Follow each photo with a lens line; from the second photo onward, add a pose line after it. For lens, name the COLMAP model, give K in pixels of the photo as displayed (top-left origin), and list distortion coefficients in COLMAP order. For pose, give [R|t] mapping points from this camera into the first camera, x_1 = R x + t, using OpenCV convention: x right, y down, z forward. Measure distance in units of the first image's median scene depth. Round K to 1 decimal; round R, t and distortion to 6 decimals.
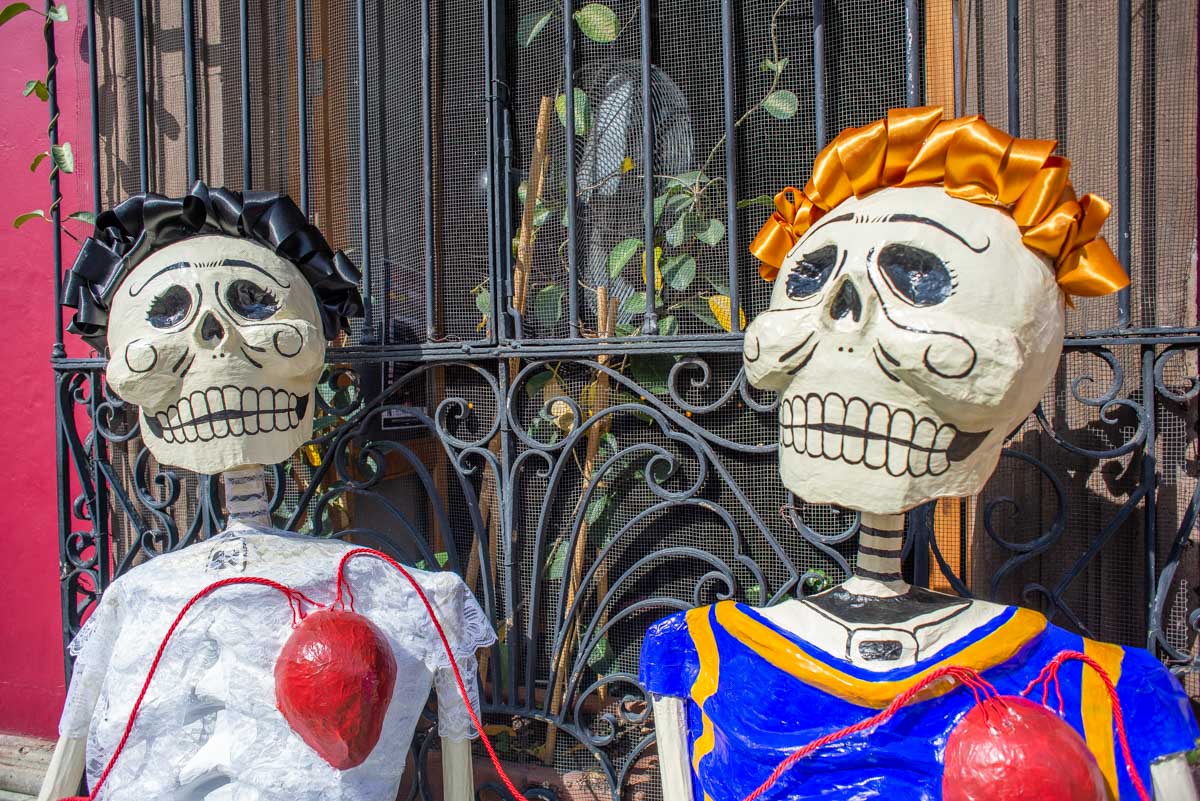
lens RADIAL K [[1101.1, 0, 600.0], [0, 1101.1, 400.5], [0, 0, 1]] dist [-0.005188, -0.000945]
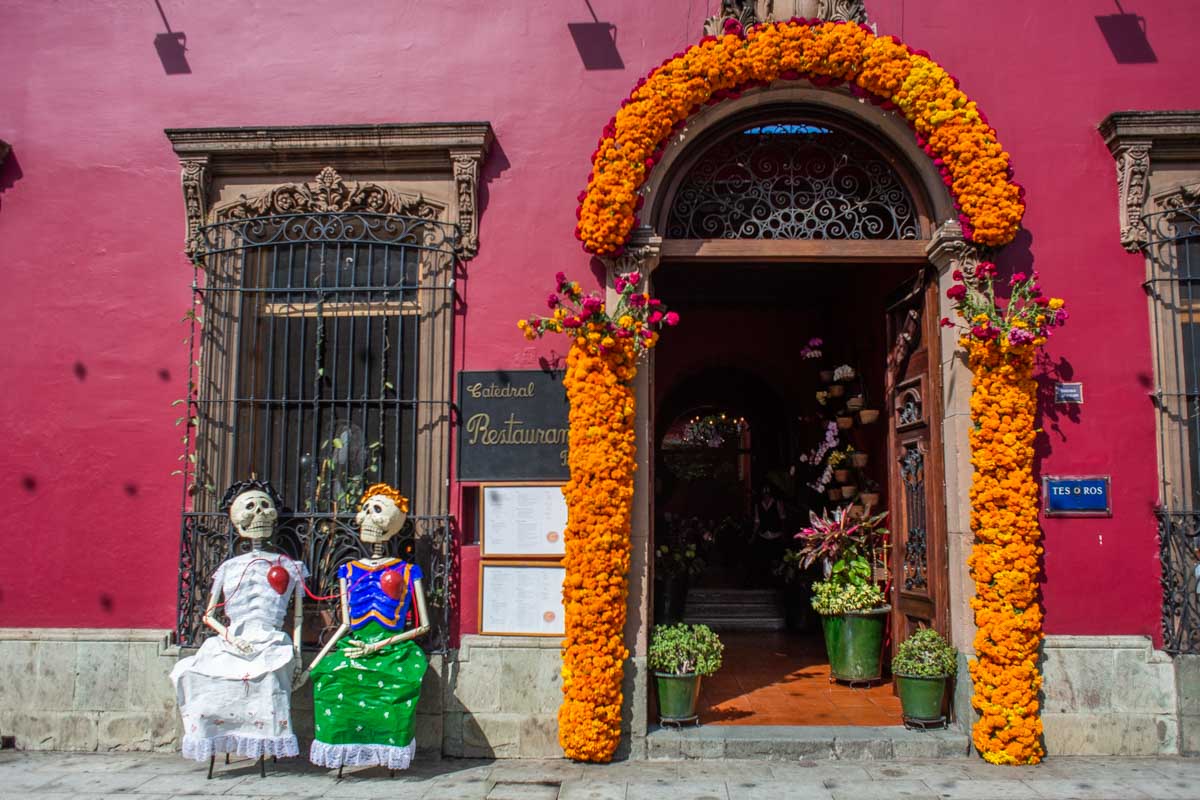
lens RADIAL K [[1101.1, 0, 600.0], [0, 1101.1, 400.0], [0, 0, 1]] dist [-0.005188, -0.000945]
pose [[0.973714, 0.052343, 0.221679, 0.038314], [-0.021639, 0.990093, -0.138736, 0.099176], [-0.226744, 0.130292, 0.965200, -4.174858]]
